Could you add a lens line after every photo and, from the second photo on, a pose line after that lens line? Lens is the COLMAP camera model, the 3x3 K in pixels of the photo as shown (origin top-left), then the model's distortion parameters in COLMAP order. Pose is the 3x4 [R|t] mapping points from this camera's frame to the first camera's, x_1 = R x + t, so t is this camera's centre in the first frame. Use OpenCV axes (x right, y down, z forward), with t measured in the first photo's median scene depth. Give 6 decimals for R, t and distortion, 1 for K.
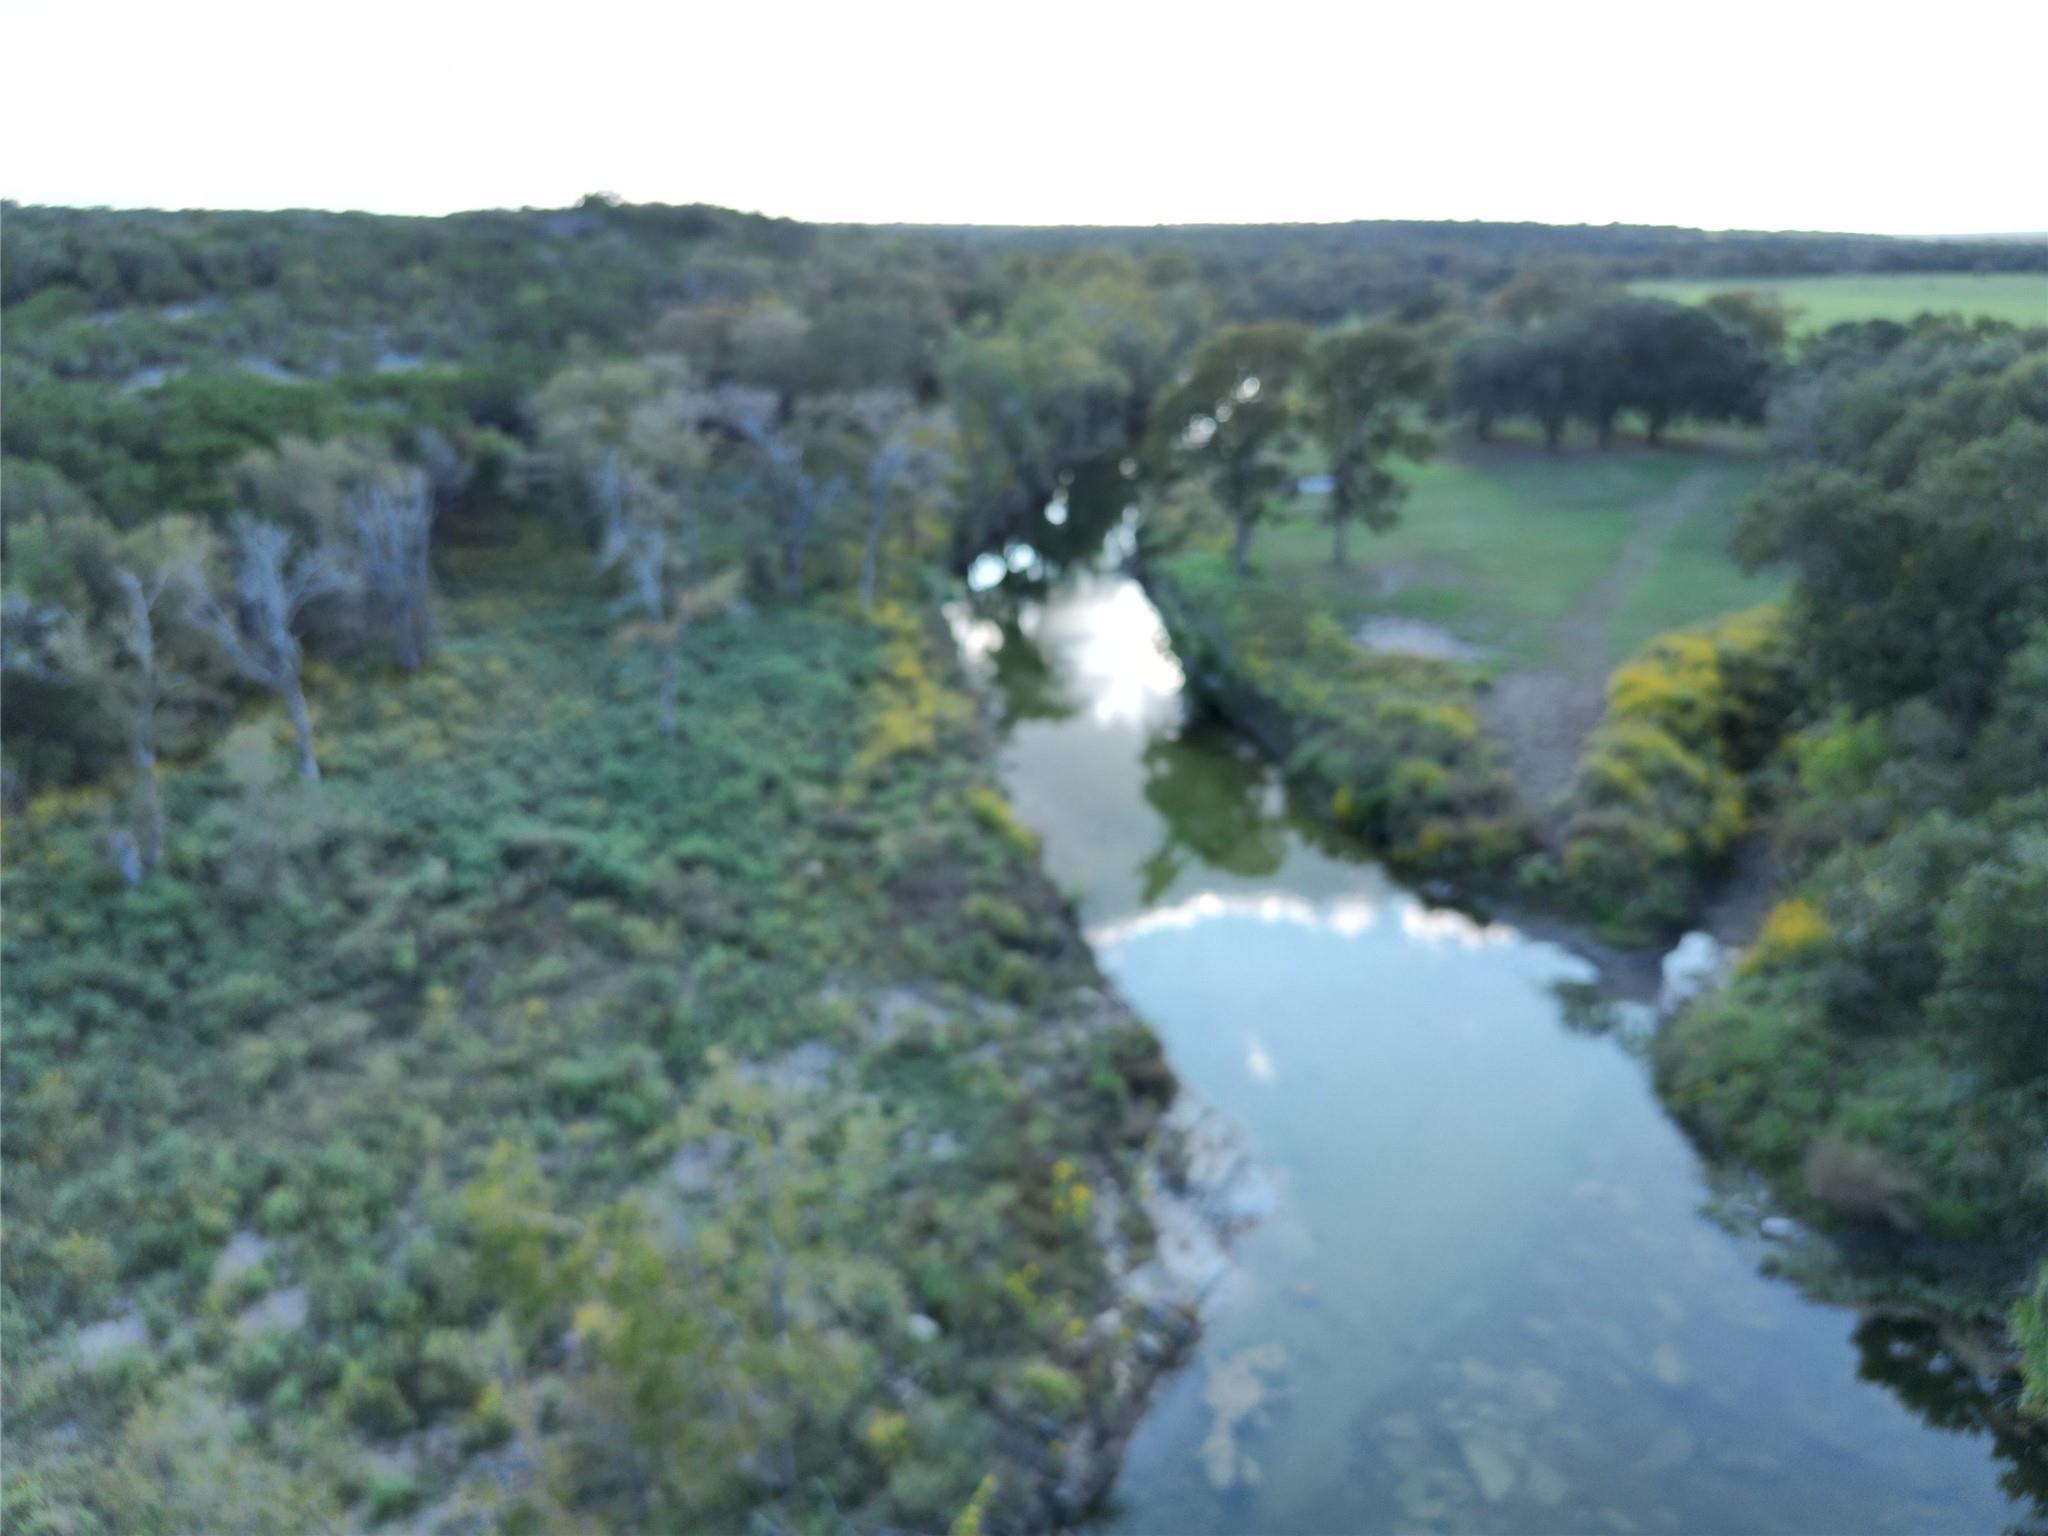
lens RADIAL K [[1444.2, 0, 1024.6], [0, 1444.2, 765.4], [0, 0, 1]] dist [0.000705, 0.003212]
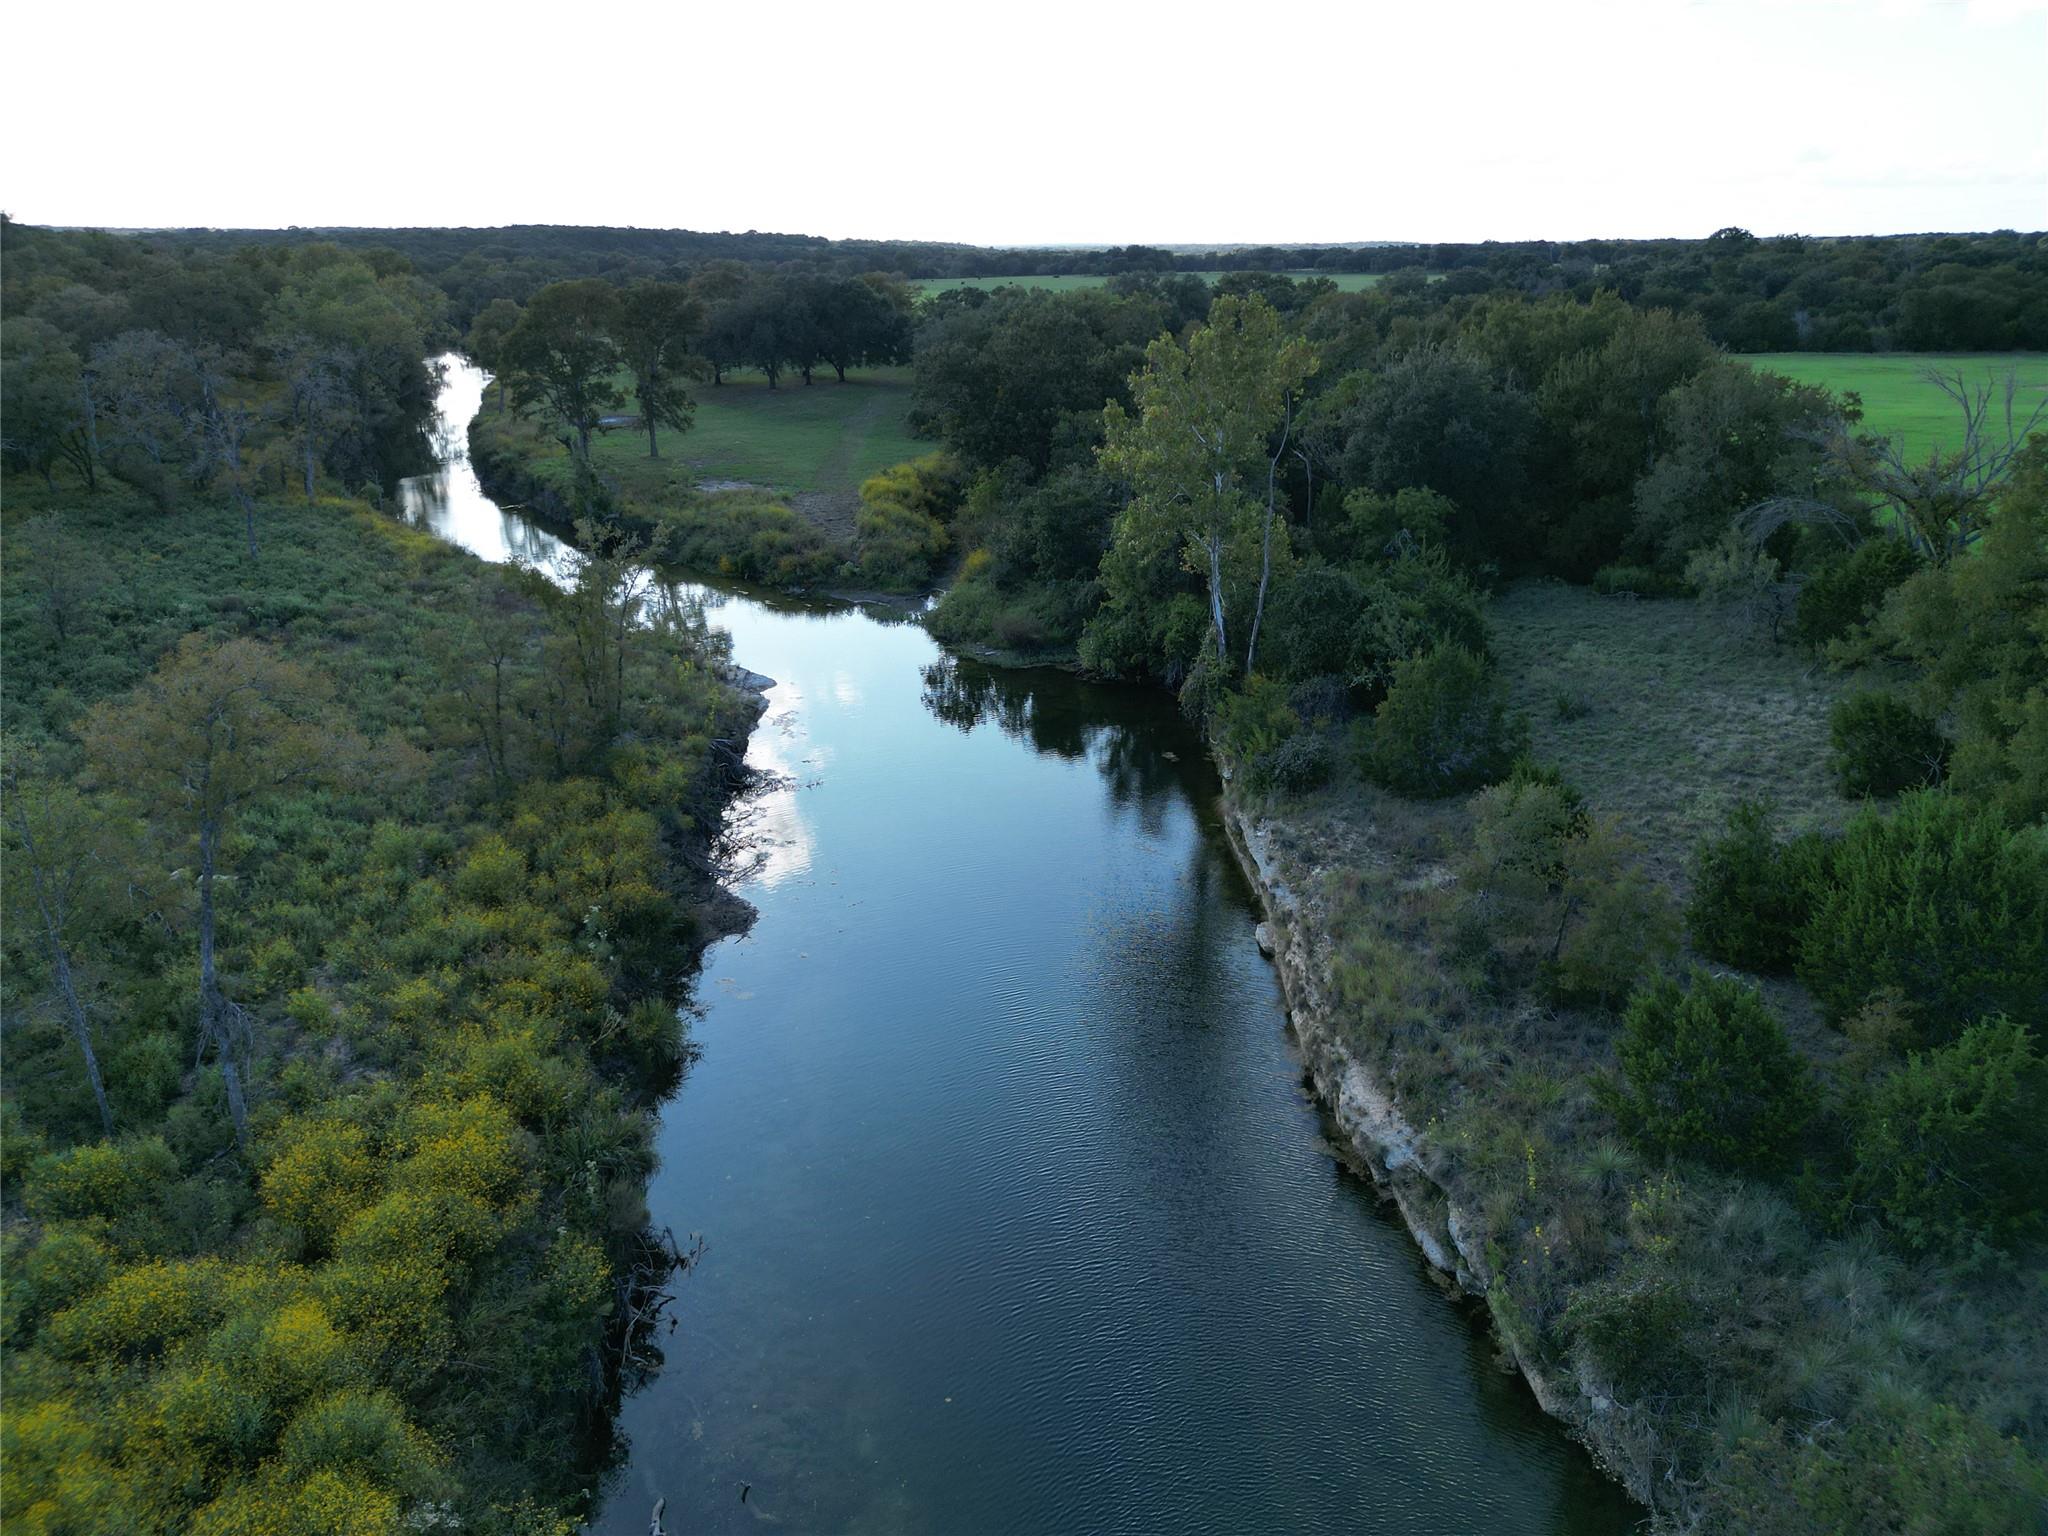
lens RADIAL K [[1444.2, 0, 1022.2], [0, 1444.2, 768.6], [0, 0, 1]] dist [0.000705, 0.003212]
pose [[0.856462, -0.170512, 0.487237, -0.291528], [0.172185, 0.984179, 0.041754, 0.220197], [-0.486648, 0.048134, 0.872271, -0.504685]]
